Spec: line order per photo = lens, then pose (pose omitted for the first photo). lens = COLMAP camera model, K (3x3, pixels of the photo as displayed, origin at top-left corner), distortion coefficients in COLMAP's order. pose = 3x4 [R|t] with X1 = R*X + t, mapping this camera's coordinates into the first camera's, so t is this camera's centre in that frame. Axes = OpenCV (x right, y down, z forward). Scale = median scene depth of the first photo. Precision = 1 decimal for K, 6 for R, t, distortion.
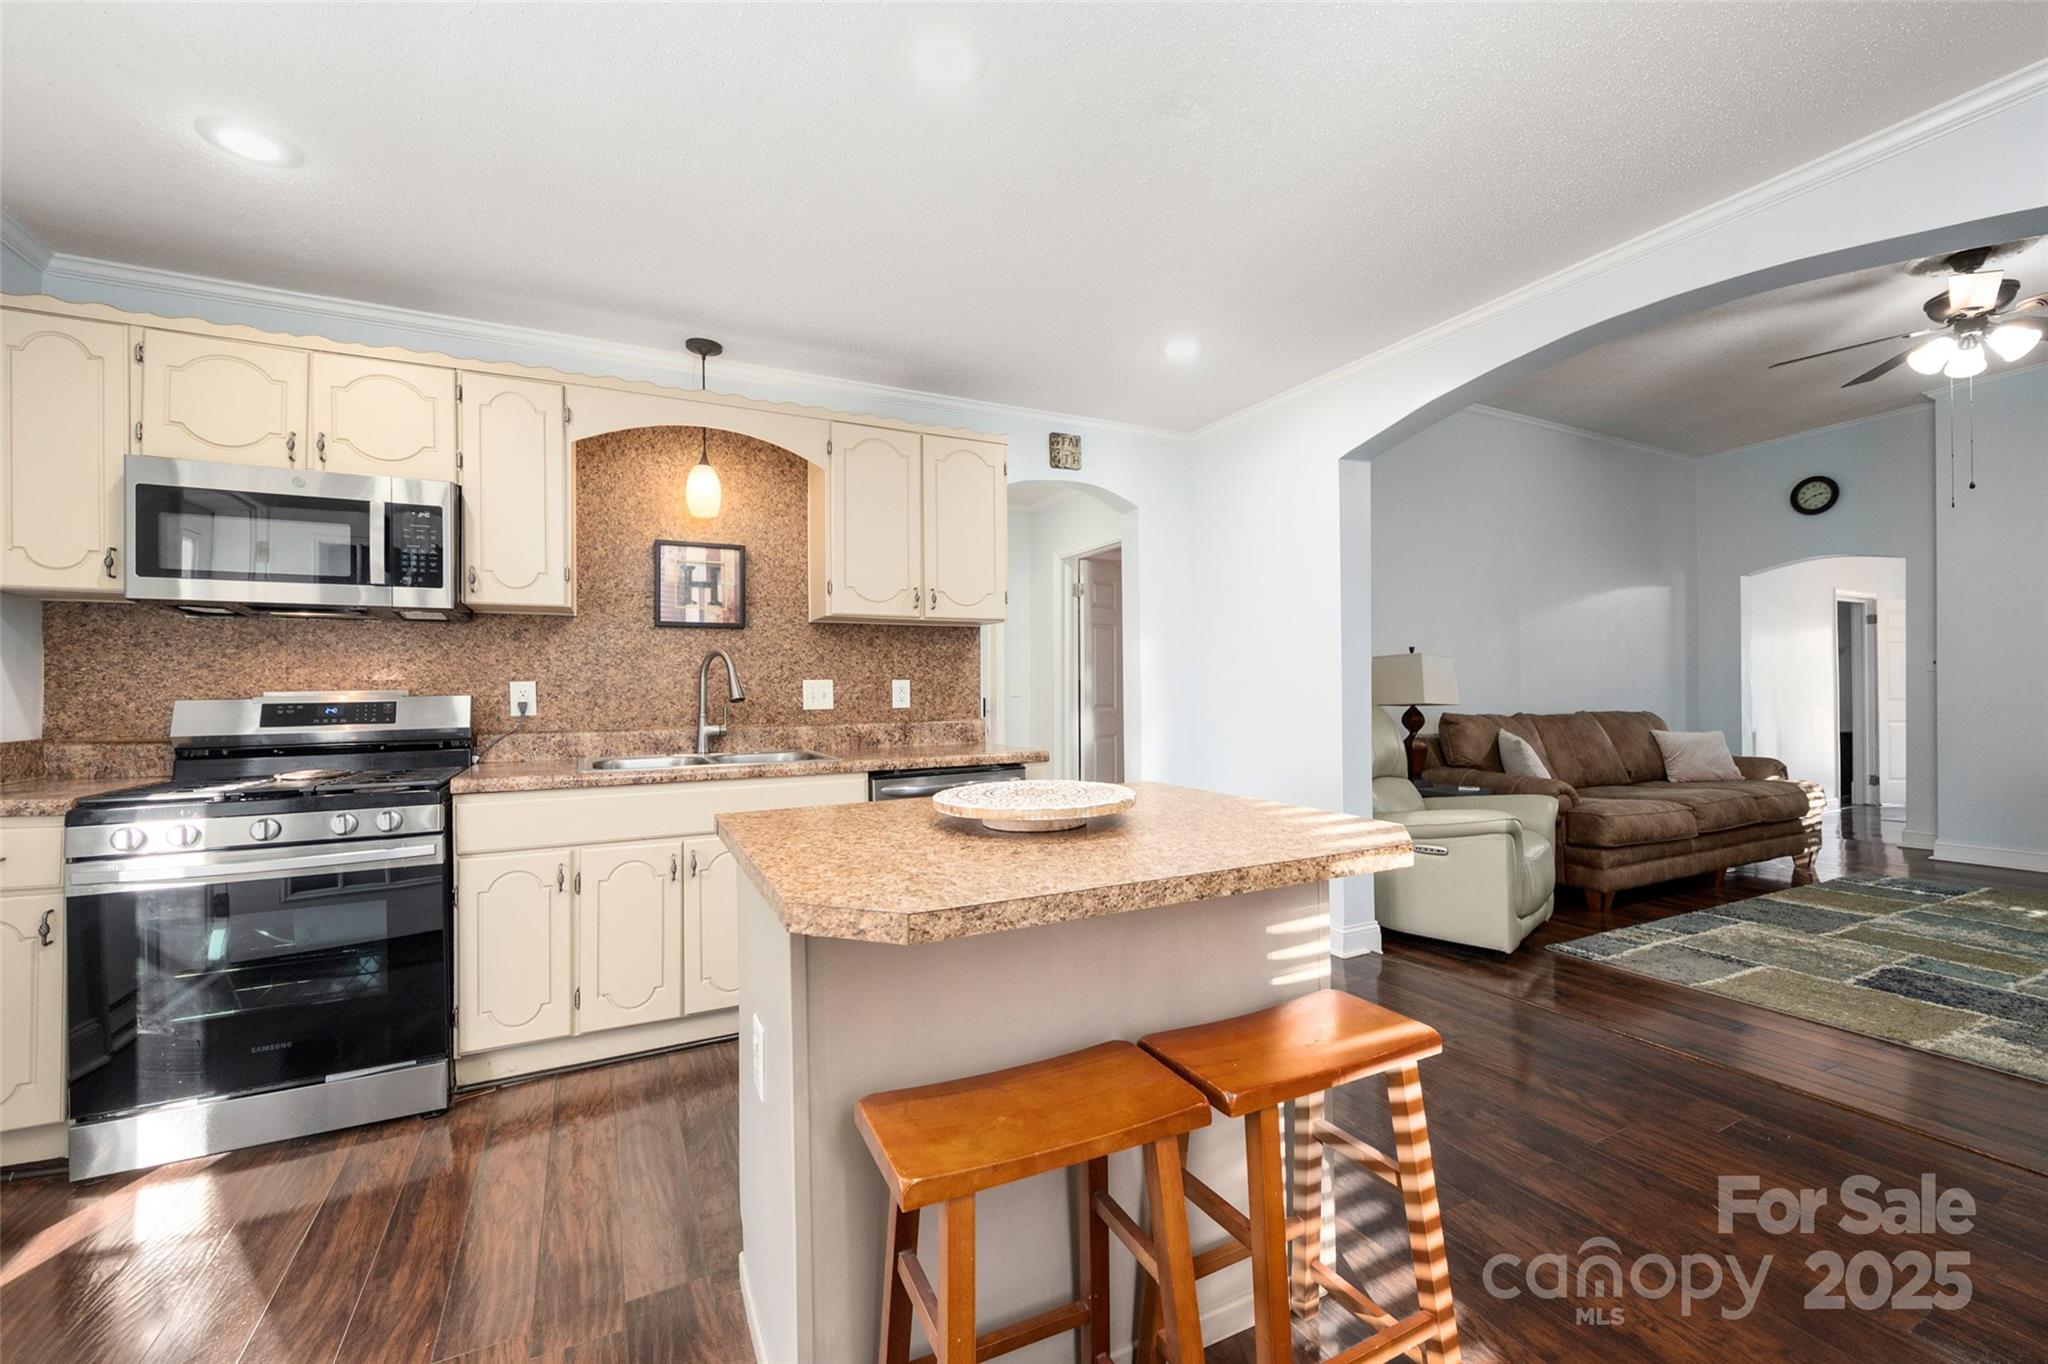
lens RADIAL K [[840.0, 0, 1029.8], [0, 840.0, 689.3], [0, 0, 1]] dist [-0.009261, 0.000820]
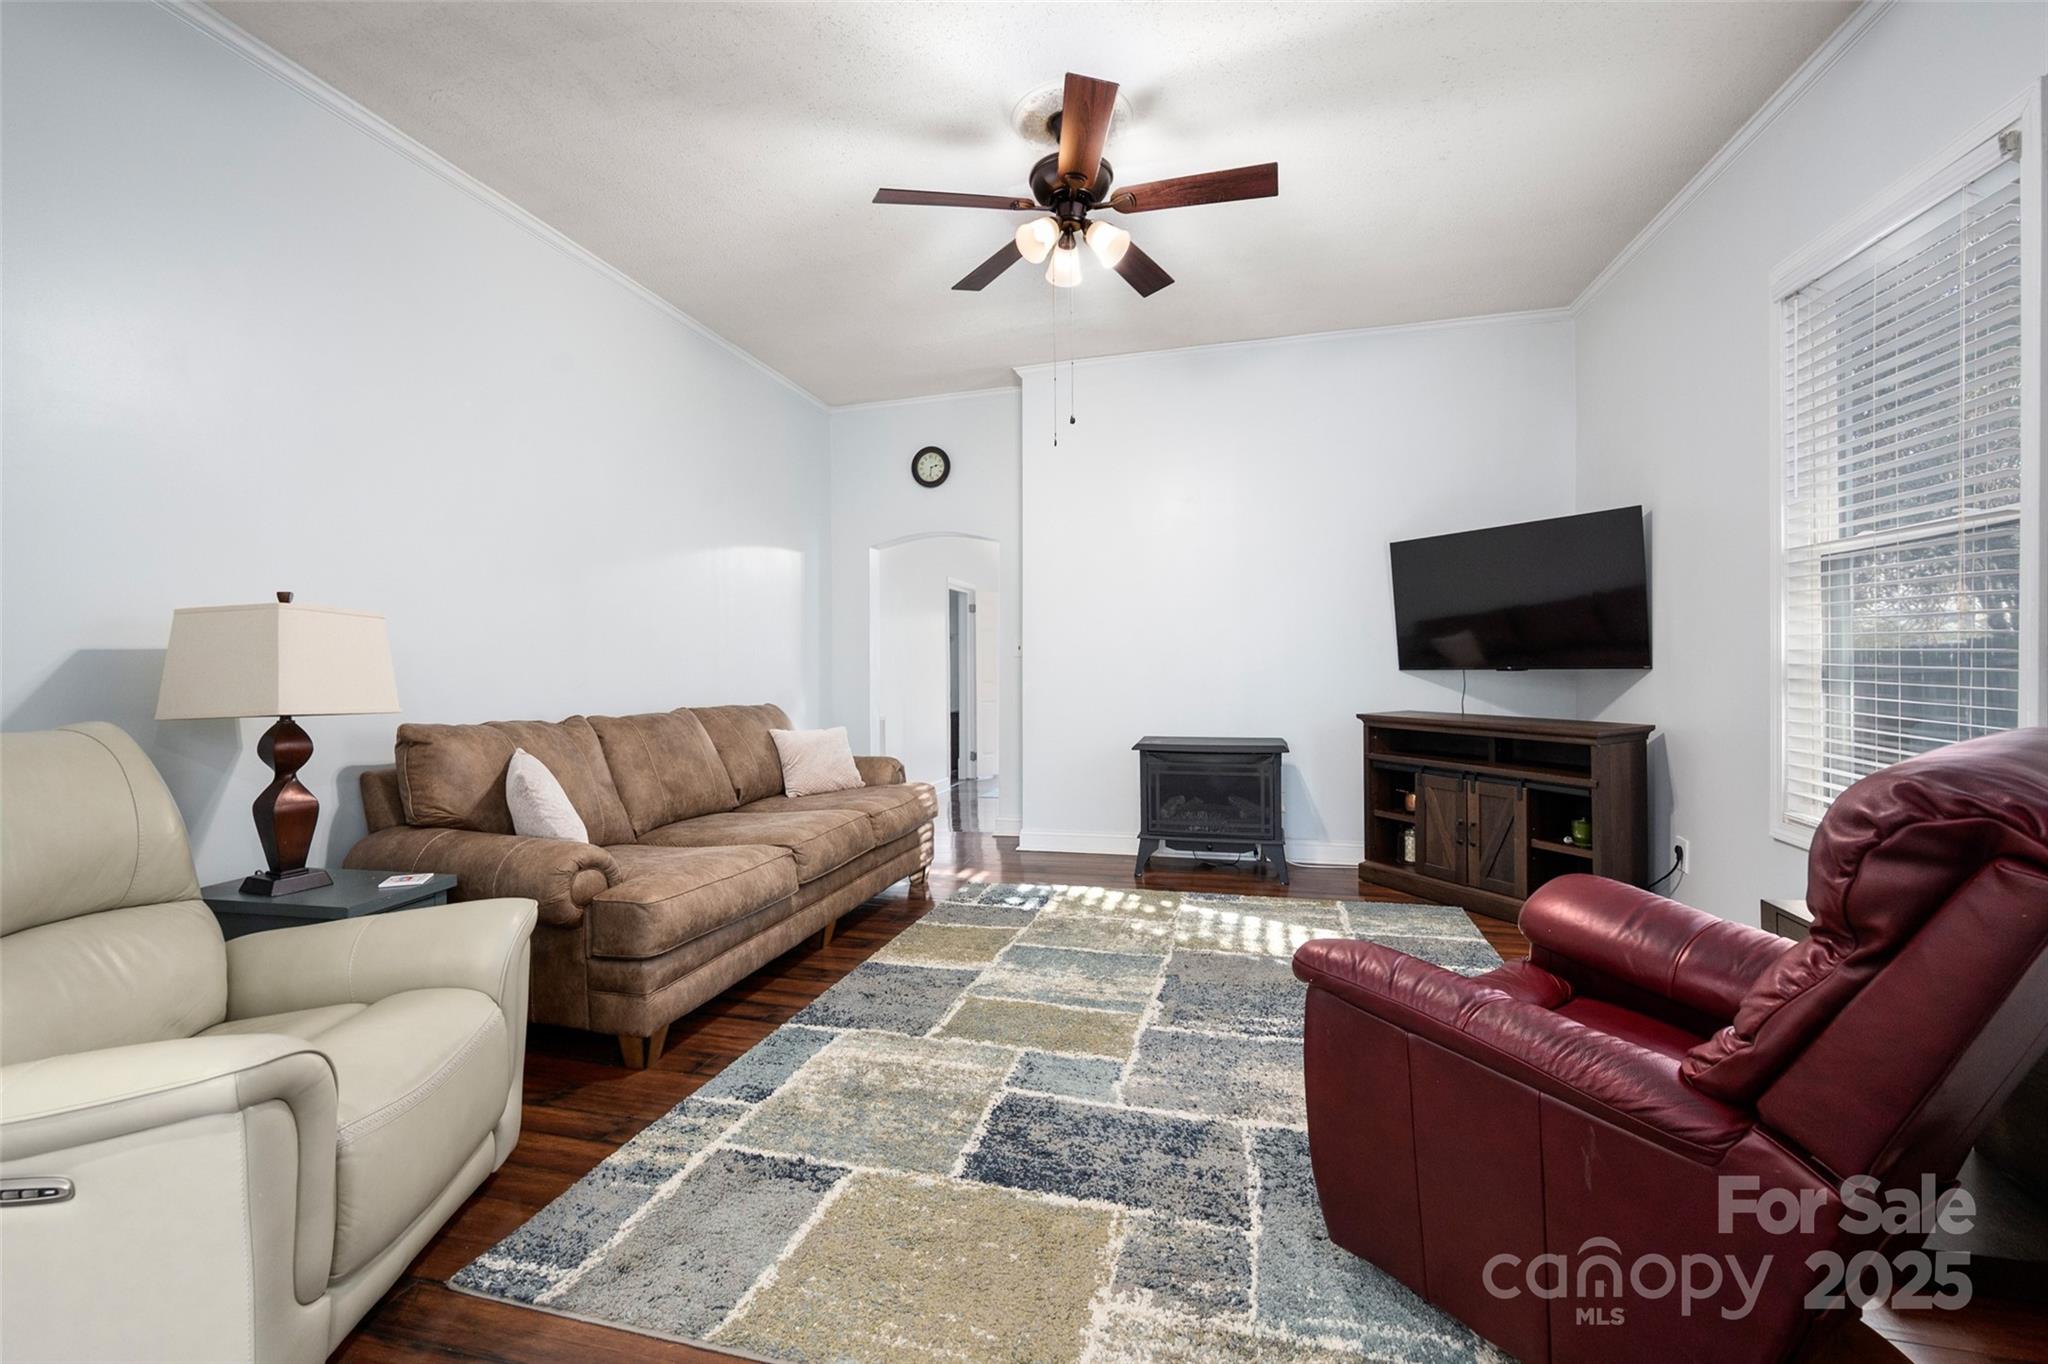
lens RADIAL K [[840.0, 0, 1024.2], [0, 840.0, 672.7], [0, 0, 1]] dist [-0.009261, 0.000820]
pose [[0.654742, -0.000364, 0.755852, 0.542422], [-0.002222, 0.999995, 0.002406, -0.010539], [-0.755849, -0.003254, 0.654738, 0.550955]]
